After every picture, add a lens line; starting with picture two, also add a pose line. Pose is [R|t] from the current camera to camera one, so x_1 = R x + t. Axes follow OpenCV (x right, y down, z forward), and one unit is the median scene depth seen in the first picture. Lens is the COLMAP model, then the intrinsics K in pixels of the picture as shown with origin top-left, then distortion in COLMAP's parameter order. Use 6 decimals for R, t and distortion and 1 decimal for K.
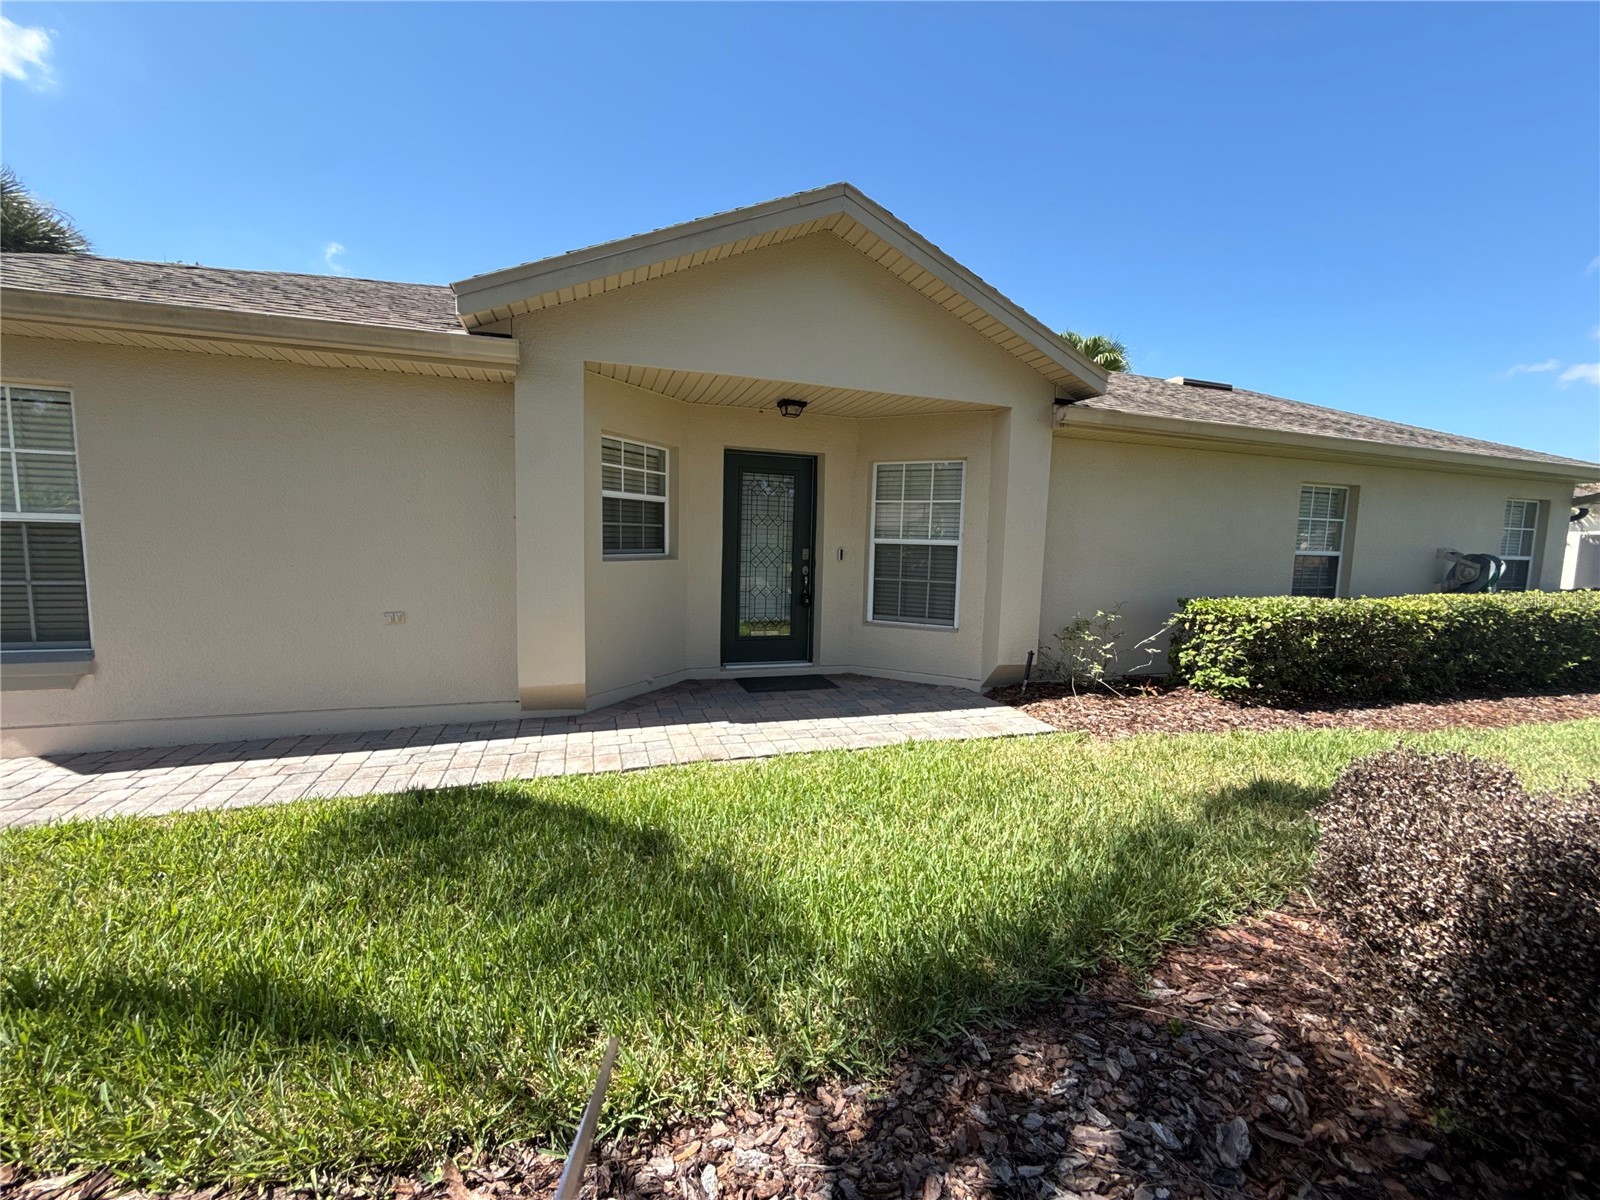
lens RADIAL K [[642.3, 0, 799.7], [0, 642.3, 603.3], [0, 0, 1]] dist [0.000350, 0.000431]
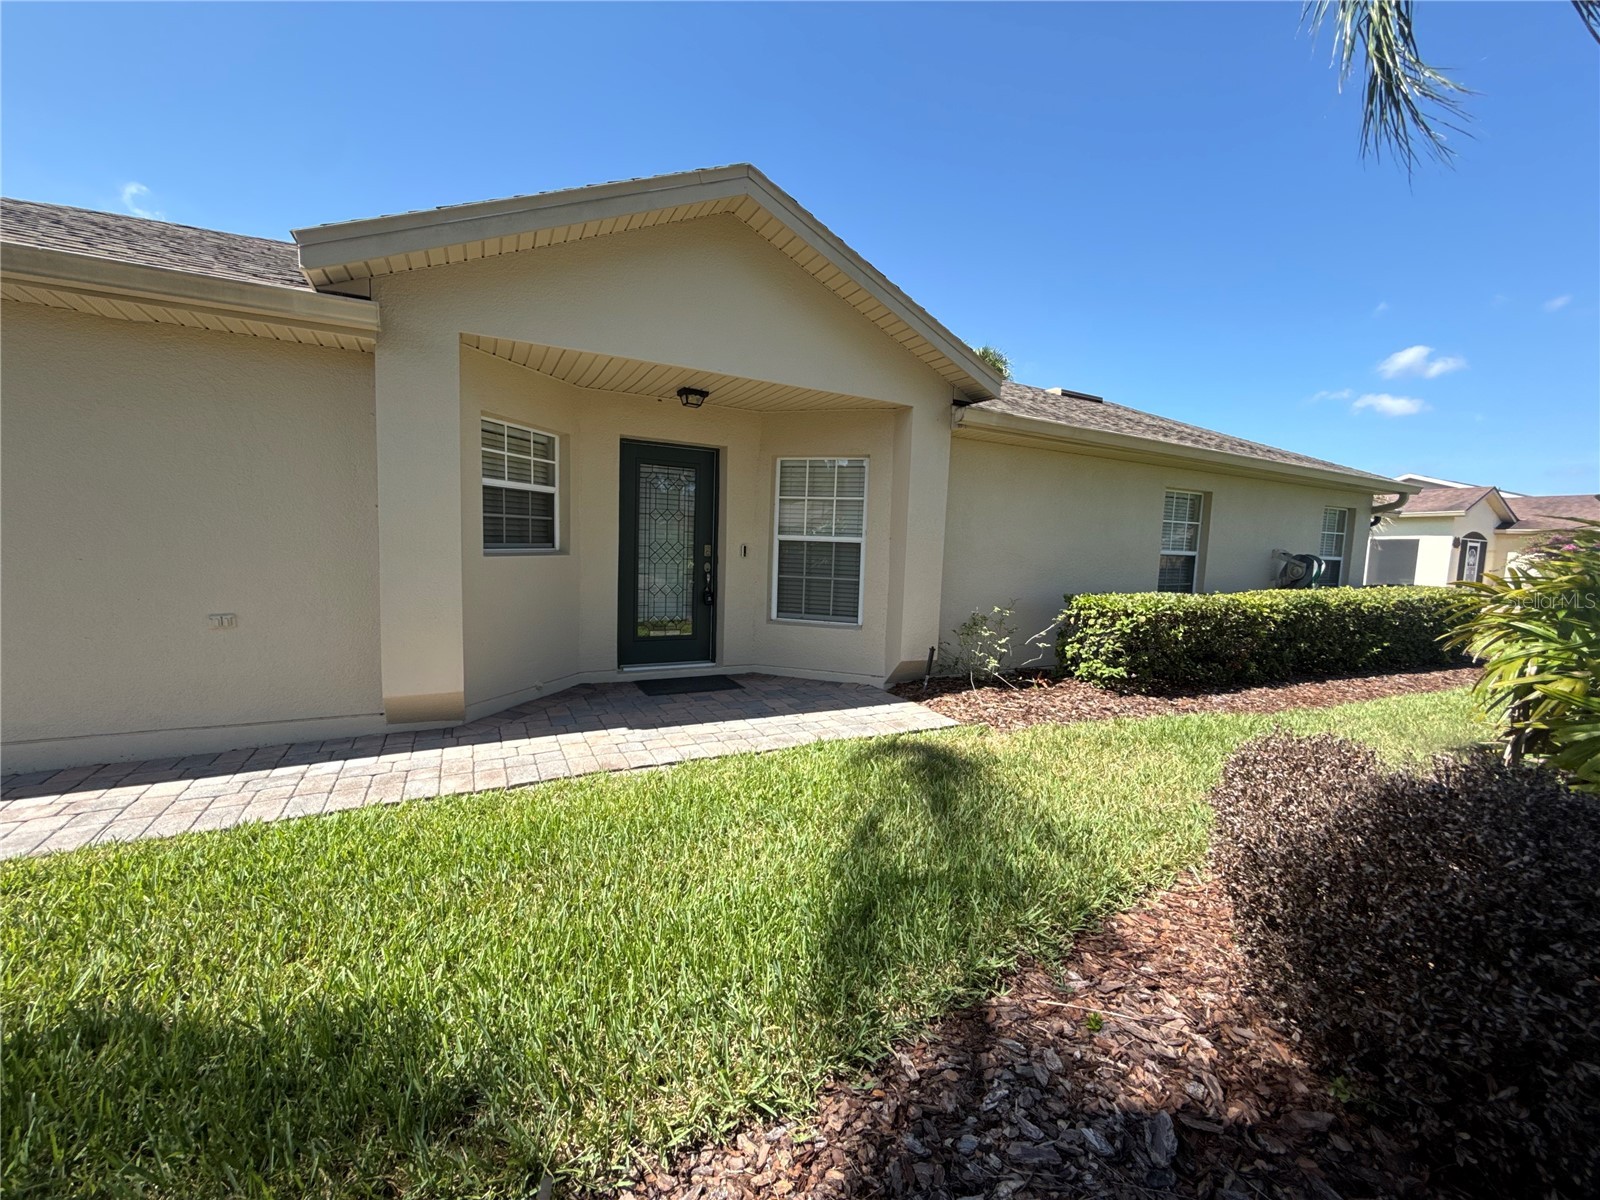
lens RADIAL K [[637.5, 0, 797.9], [0, 637.5, 602.7], [0, 0, 1]] dist [0.001436, -0.000270]
pose [[0.987536, -0.006531, 0.157259, -0.012300], [0.006374, 0.999979, 0.001506, 0.002085], [-0.157266, -0.000485, 0.987556, 0.049718]]
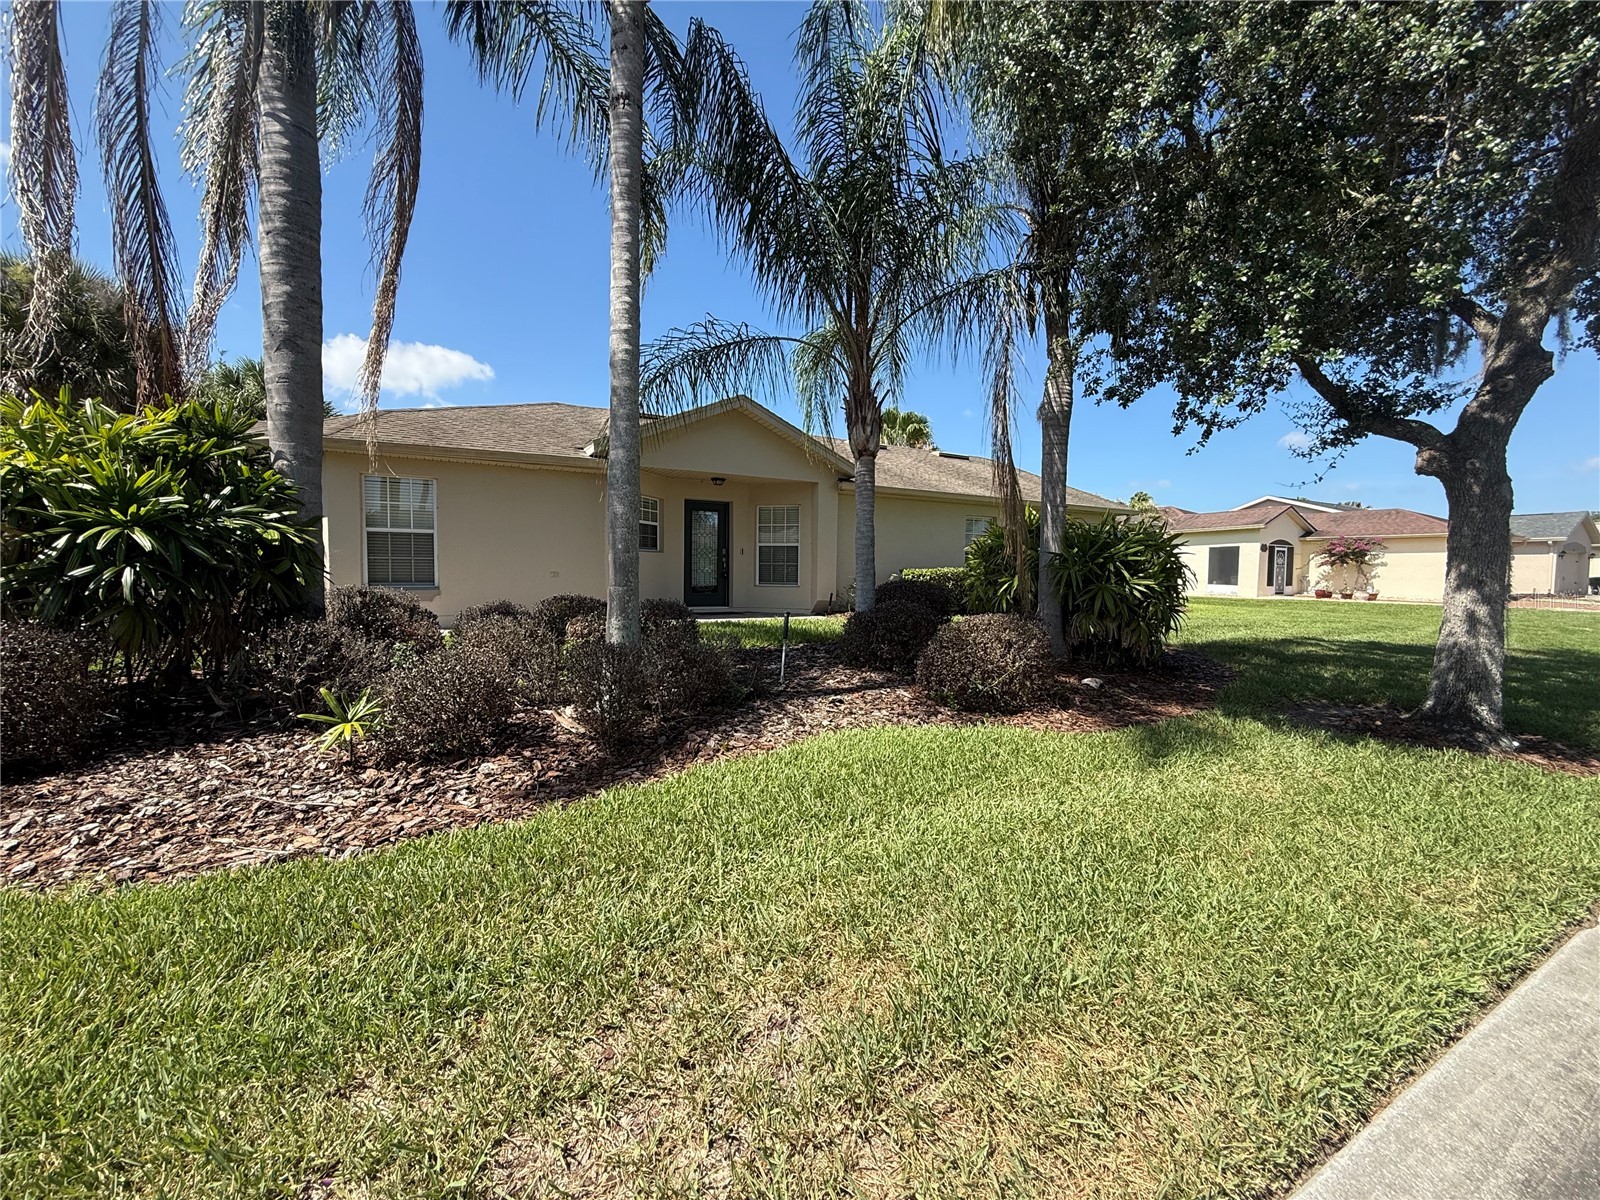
lens RADIAL K [[637.5, 0, 797.9], [0, 637.5, 602.7], [0, 0, 1]] dist [0.001436, -0.000270]
pose [[0.983747, -0.022449, 0.178149, -0.191620], [0.029678, 0.998836, -0.038016, 0.258192], [-0.177088, 0.042685, 0.983269, -1.536407]]
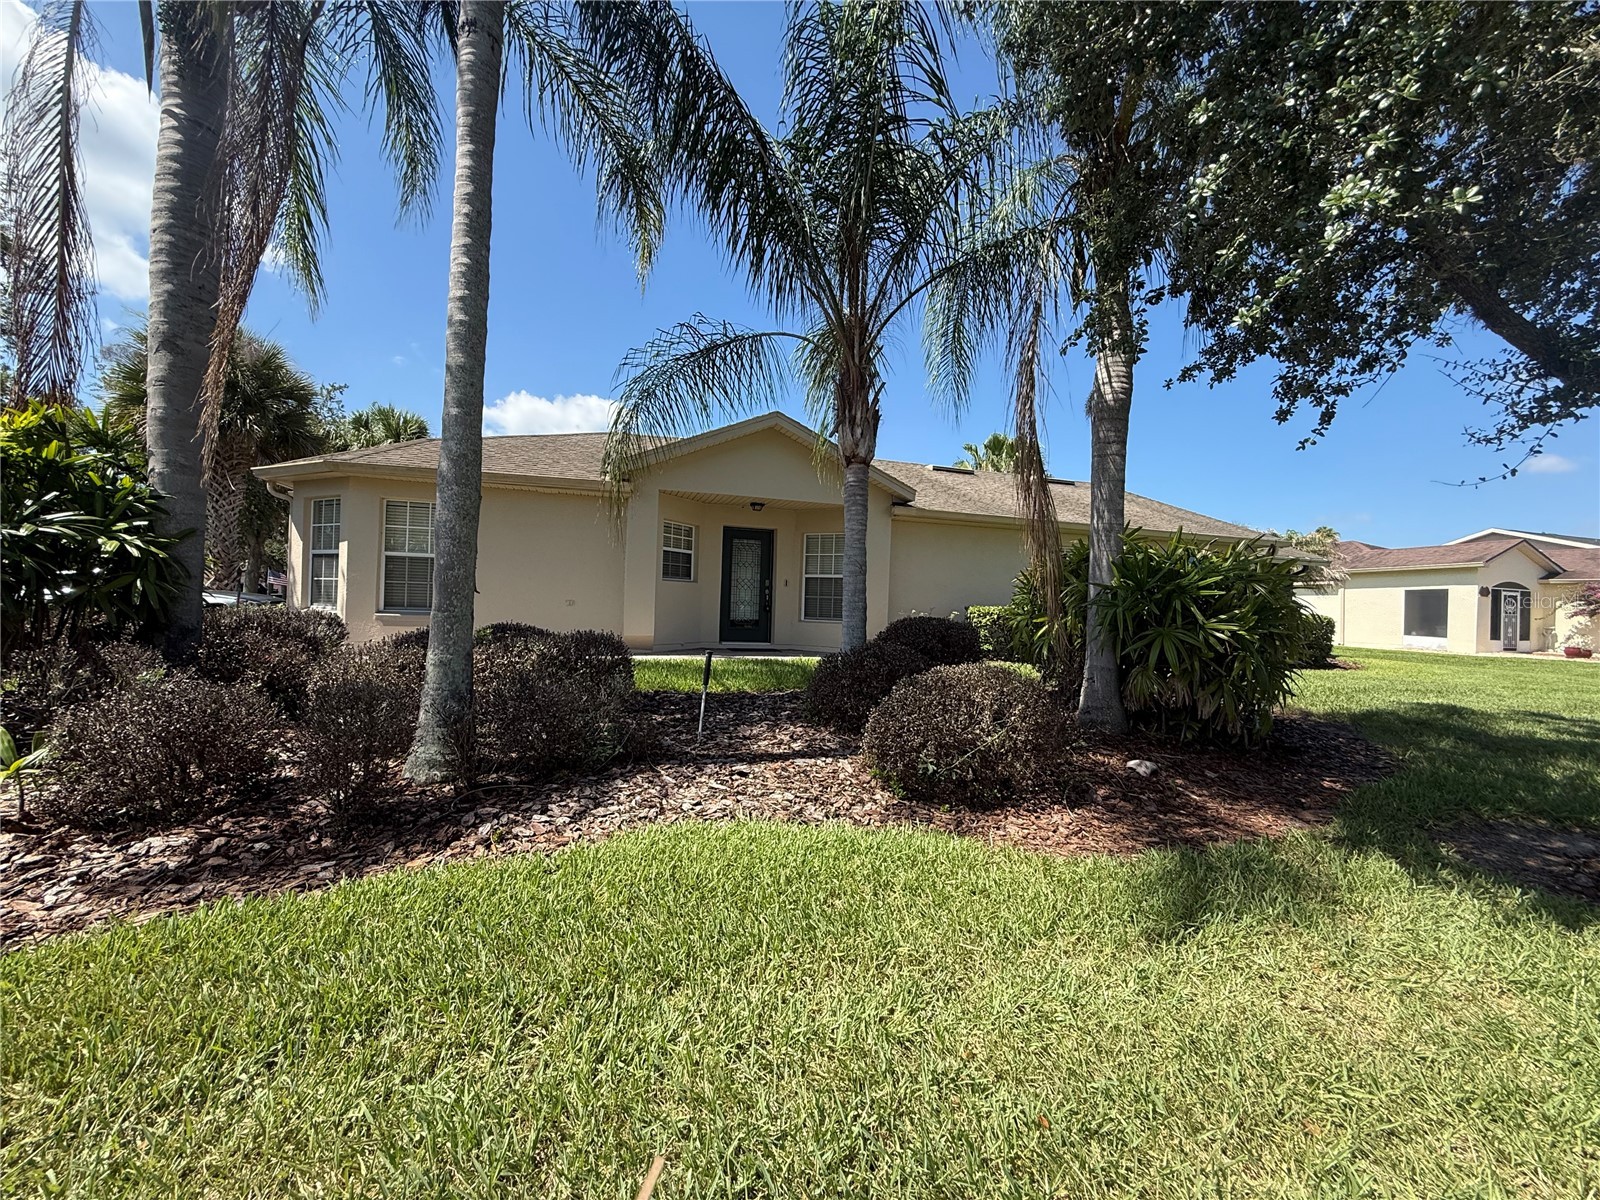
lens RADIAL K [[637.5, 0, 797.9], [0, 637.5, 602.7], [0, 0, 1]] dist [0.001436, -0.000270]
pose [[0.999703, 0.008554, -0.022832, 0.219012], [-0.010746, 0.995161, -0.097673, 0.246907], [0.021886, 0.097890, 0.994957, -1.261531]]
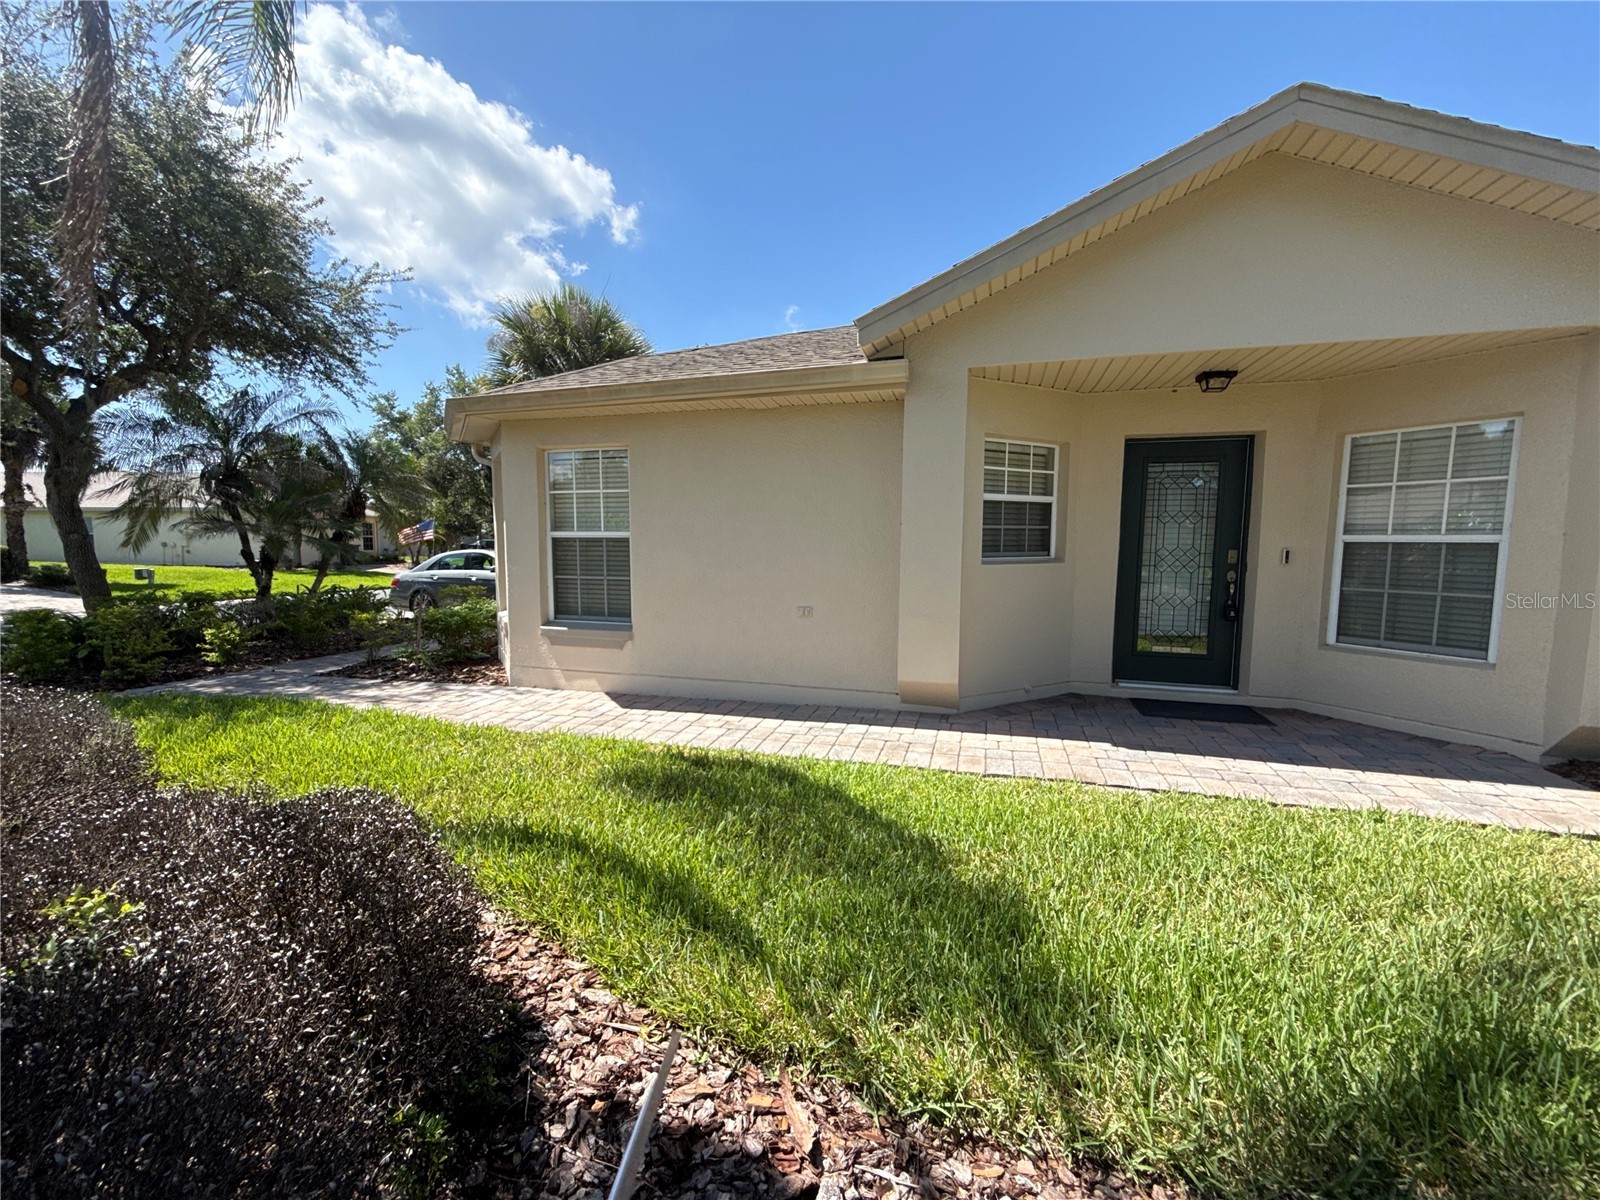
lens RADIAL K [[647.5, 0, 795.2], [0, 647.5, 603.5], [0, 0, 1]] dist [-0.000547, 0.000116]
pose [[0.815400, 0.035544, -0.577805, 0.052402], [-0.041616, 0.999130, 0.002734, 0.005915], [0.577400, 0.021817, 0.816170, 0.010862]]
